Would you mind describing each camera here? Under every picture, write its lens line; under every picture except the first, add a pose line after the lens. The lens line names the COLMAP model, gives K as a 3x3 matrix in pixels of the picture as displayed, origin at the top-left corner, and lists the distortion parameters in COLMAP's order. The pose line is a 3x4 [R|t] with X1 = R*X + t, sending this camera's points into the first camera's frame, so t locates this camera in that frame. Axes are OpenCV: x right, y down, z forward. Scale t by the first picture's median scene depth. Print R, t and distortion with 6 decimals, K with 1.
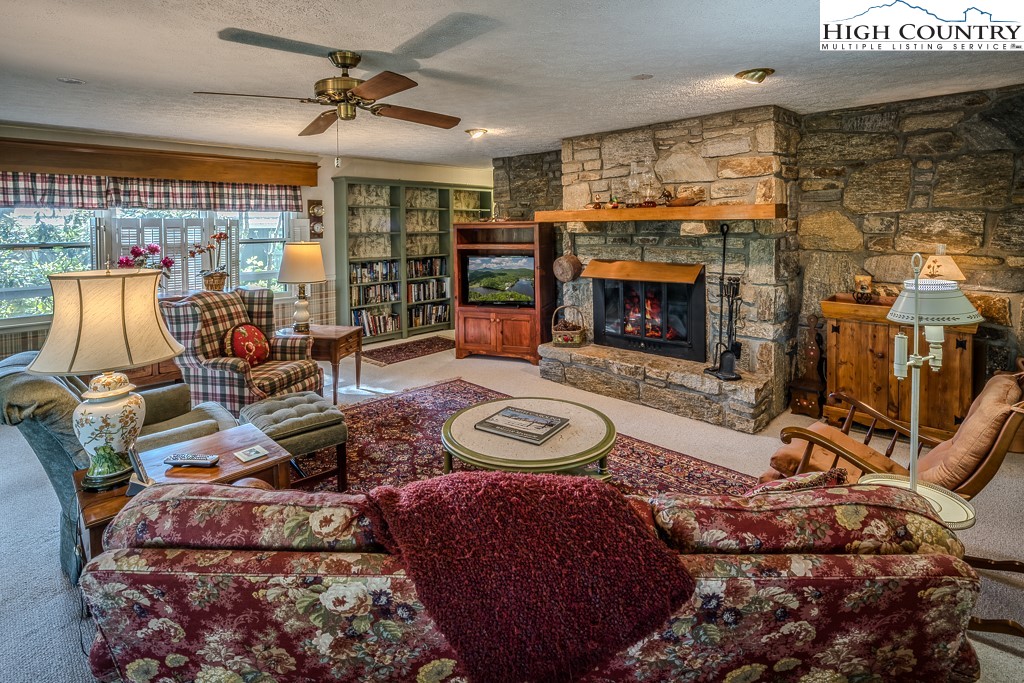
lens RADIAL K [[505.3, 0, 514.5], [0, 505.3, 234.5], [0, 0, 1]] dist [0.001222, -0.001870]
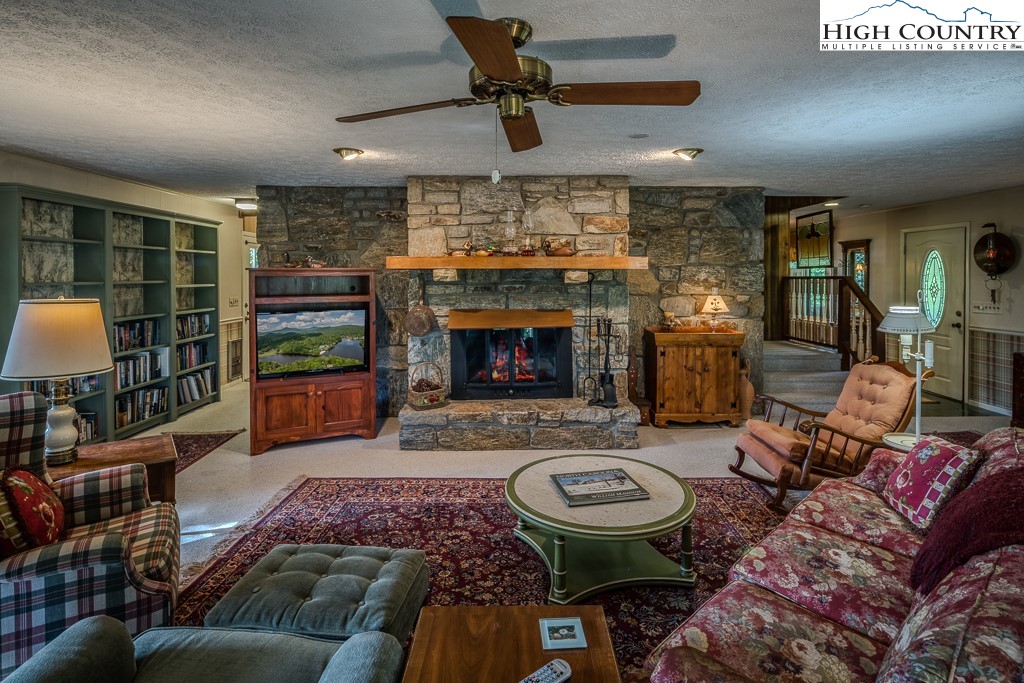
lens RADIAL K [[511.2, 0, 512.6], [0, 511.2, 277.5], [0, 0, 1]] dist [0.002104, -0.001169]
pose [[0.709152, 0.003144, 0.705049, -0.496886], [0.007120, 0.999907, -0.011620, 0.001644], [-0.705020, 0.013260, 0.709064, 0.286229]]
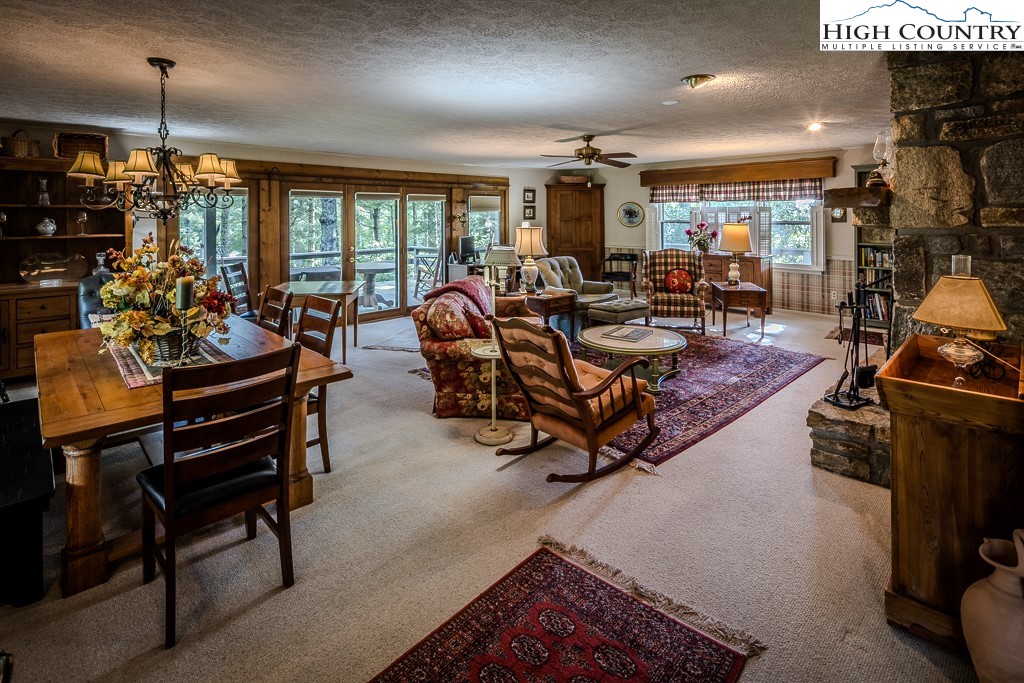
lens RADIAL K [[505.3, 0, 514.5], [0, 505.3, 234.5], [0, 0, 1]] dist [0.001222, -0.001870]
pose [[-0.031849, 0.050177, -0.998232, 1.111314], [-0.010663, 0.998665, 0.050539, -0.021177], [0.999436, 0.012254, -0.031271, 0.446362]]
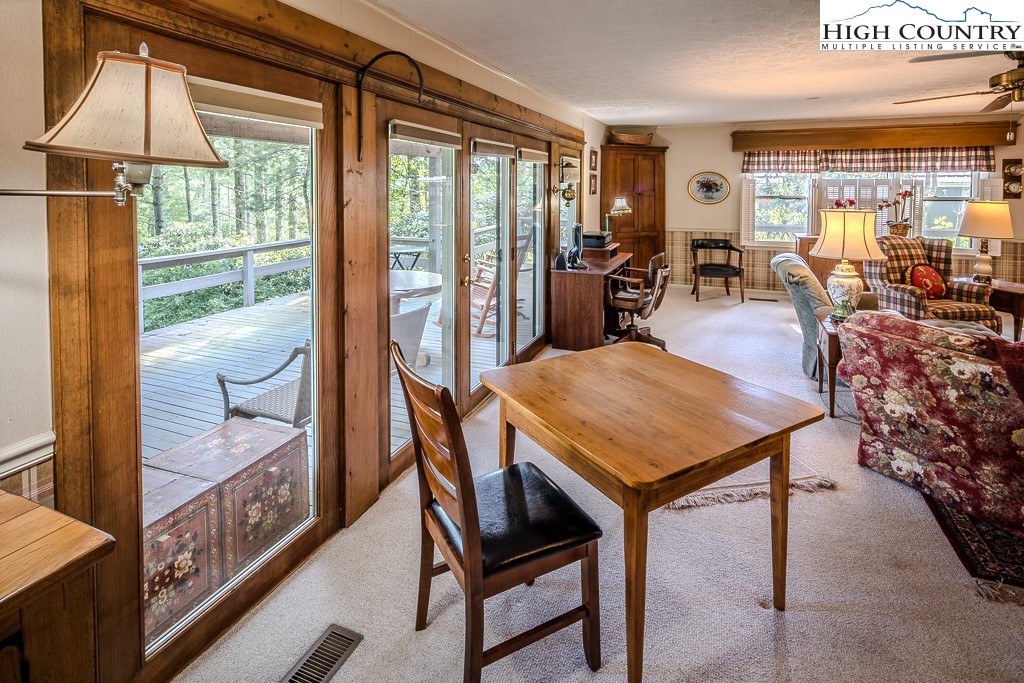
lens RADIAL K [[513.6, 0, 513.9], [0, 513.6, 204.2], [0, 0, 1]] dist [0.001918, -0.002002]
pose [[0.382699, 0.041654, -0.922934, 0.221323], [-0.020485, 0.999120, 0.036598, 0.002912], [0.923646, 0.004901, 0.383215, -0.382281]]
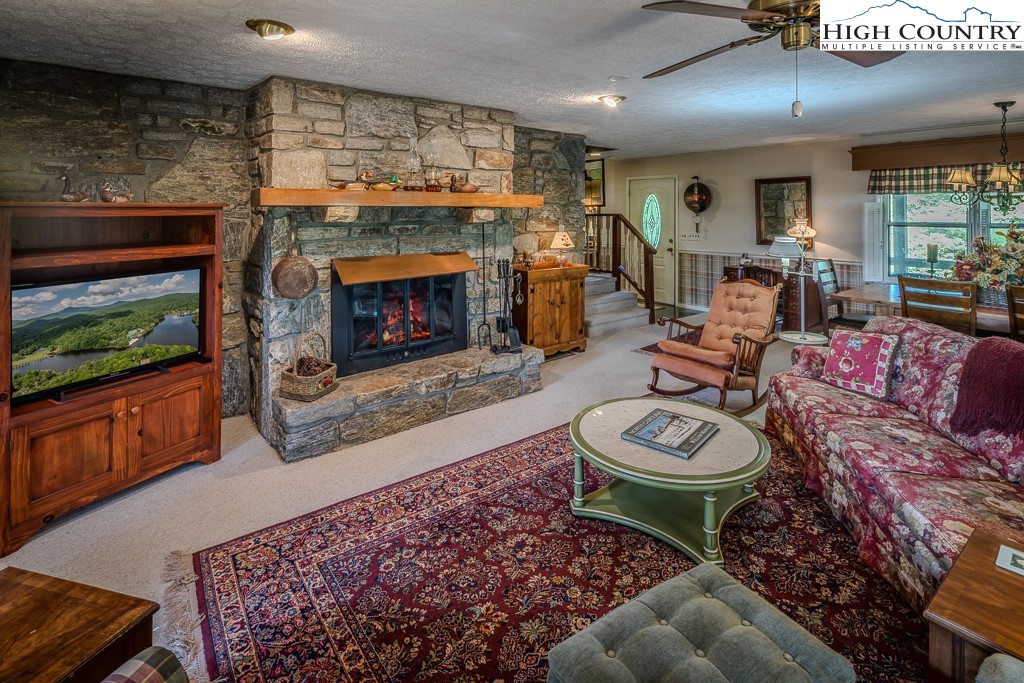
lens RADIAL K [[513.6, 0, 513.9], [0, 513.6, 204.2], [0, 0, 1]] dist [0.001918, -0.002002]
pose [[0.121169, 0.020958, 0.992411, -0.616666], [0.015608, 0.999613, -0.023016, -0.009246], [-0.992509, 0.018279, 0.120795, 0.759602]]
